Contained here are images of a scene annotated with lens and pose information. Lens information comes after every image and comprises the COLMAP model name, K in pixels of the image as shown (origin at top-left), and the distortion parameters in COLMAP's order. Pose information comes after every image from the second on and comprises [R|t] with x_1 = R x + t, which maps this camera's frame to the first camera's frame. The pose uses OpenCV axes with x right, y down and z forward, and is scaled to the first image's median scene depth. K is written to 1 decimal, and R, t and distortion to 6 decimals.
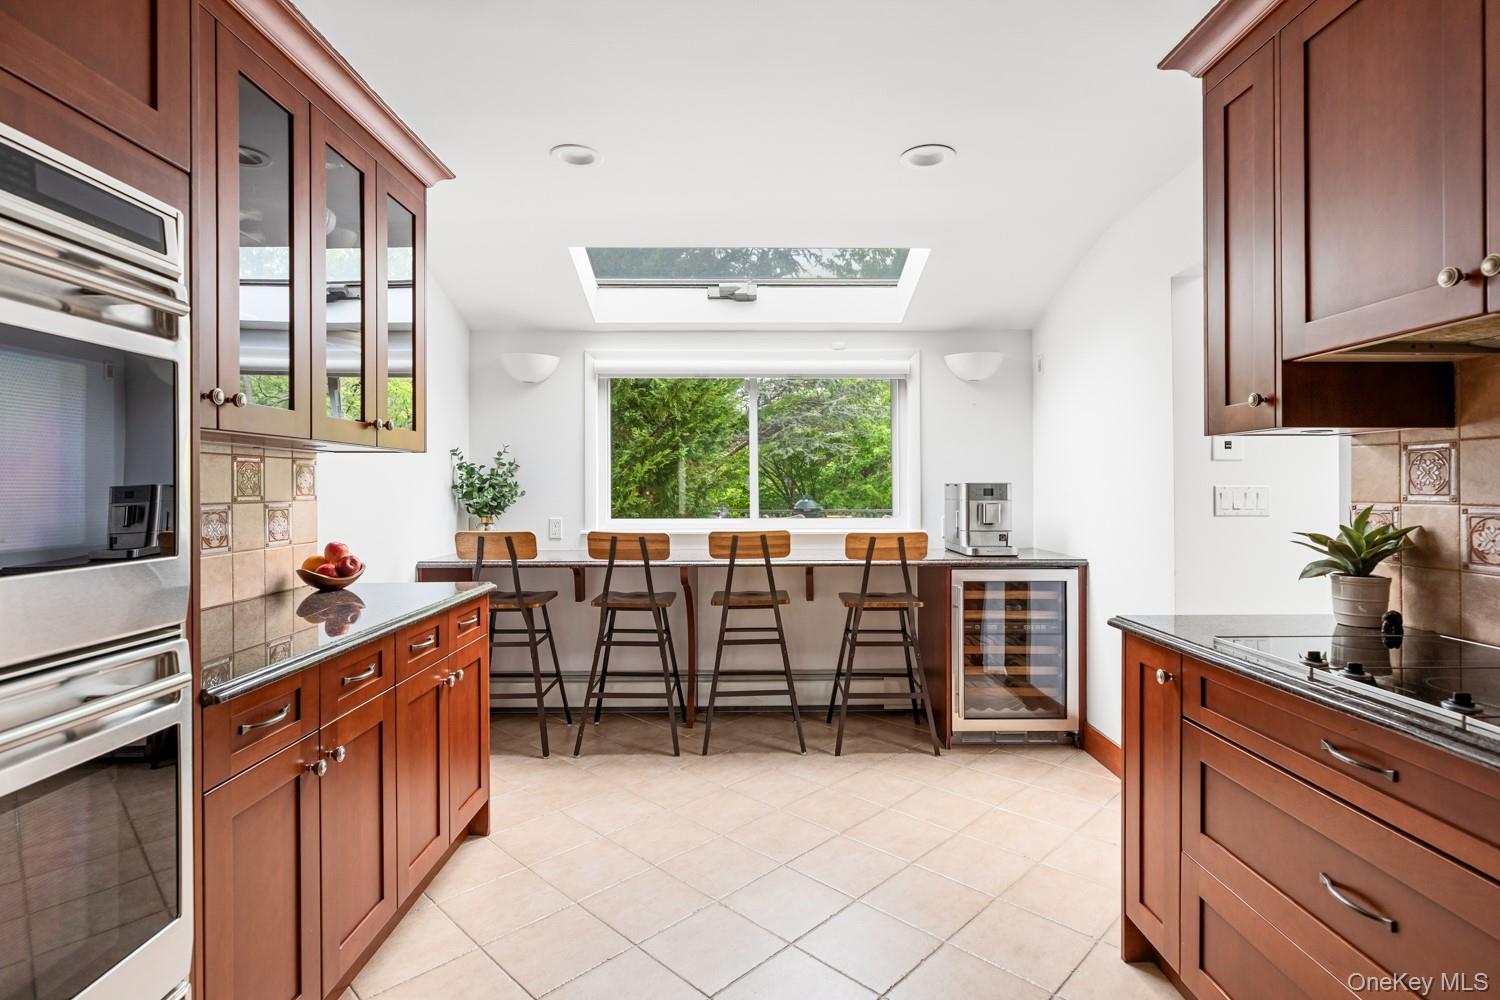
lens RADIAL K [[713.4, 0, 775.9], [0, 713.4, 491.3], [0, 0, 1]] dist [0.001329, 0.000798]
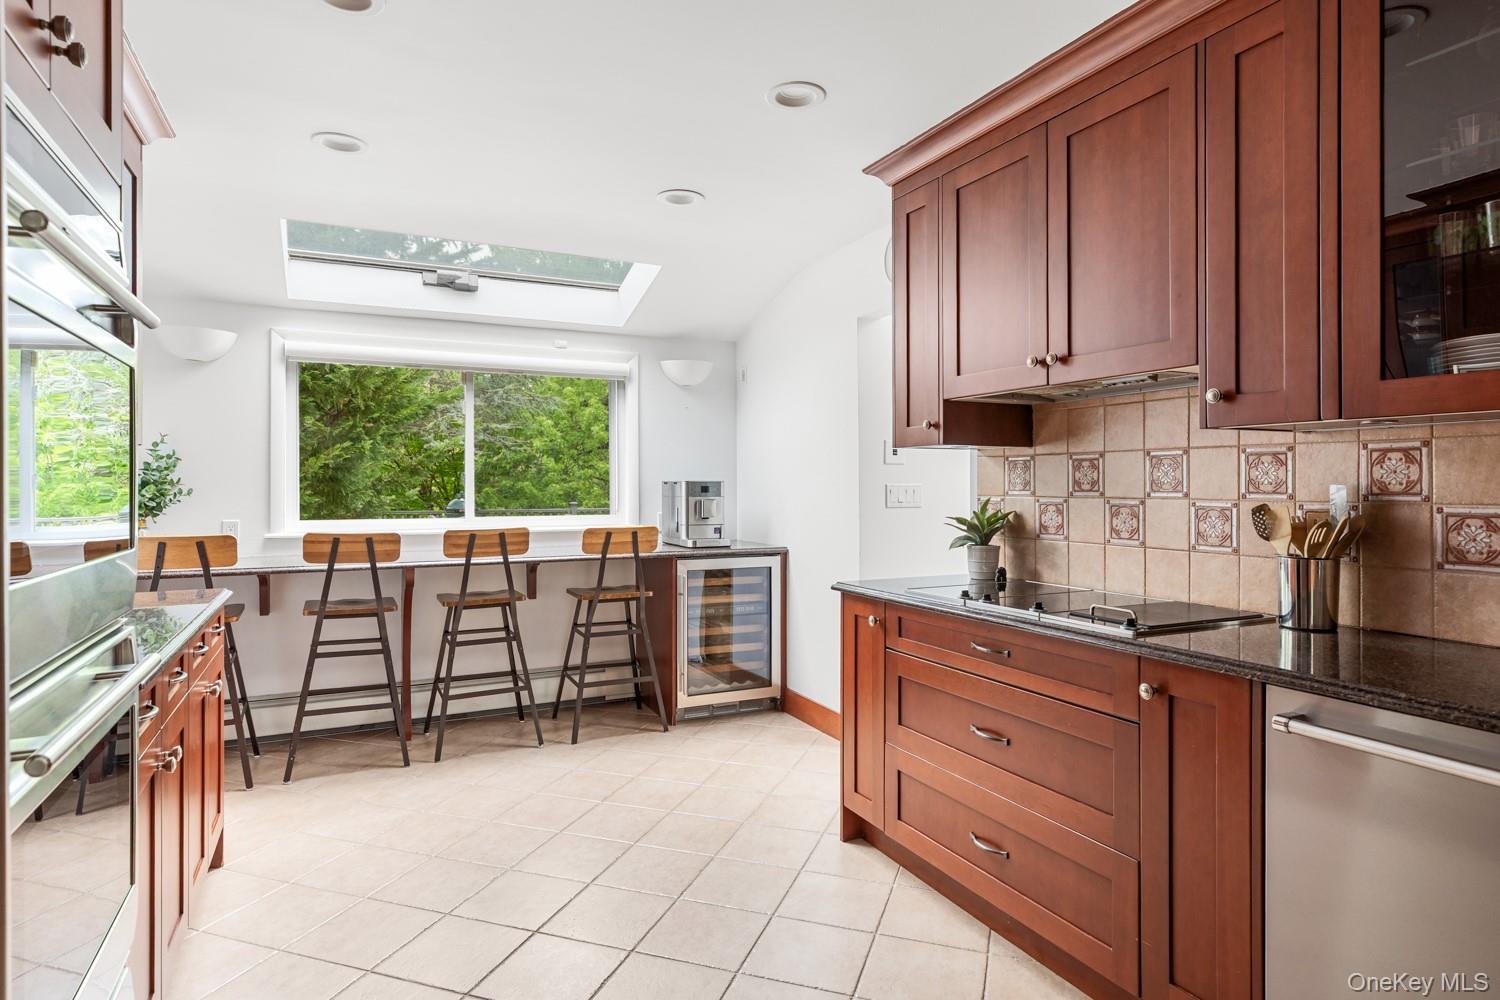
lens RADIAL K [[813.5, 0, 741.2], [0, 813.5, 492.9], [0, 0, 1]] dist [0.025710, 0.000942]
pose [[0.911556, -0.003430, 0.411161, -0.180599], [0.001527, 0.999987, 0.004957, 0.000379], [-0.411173, -0.003891, 0.911549, -0.180382]]
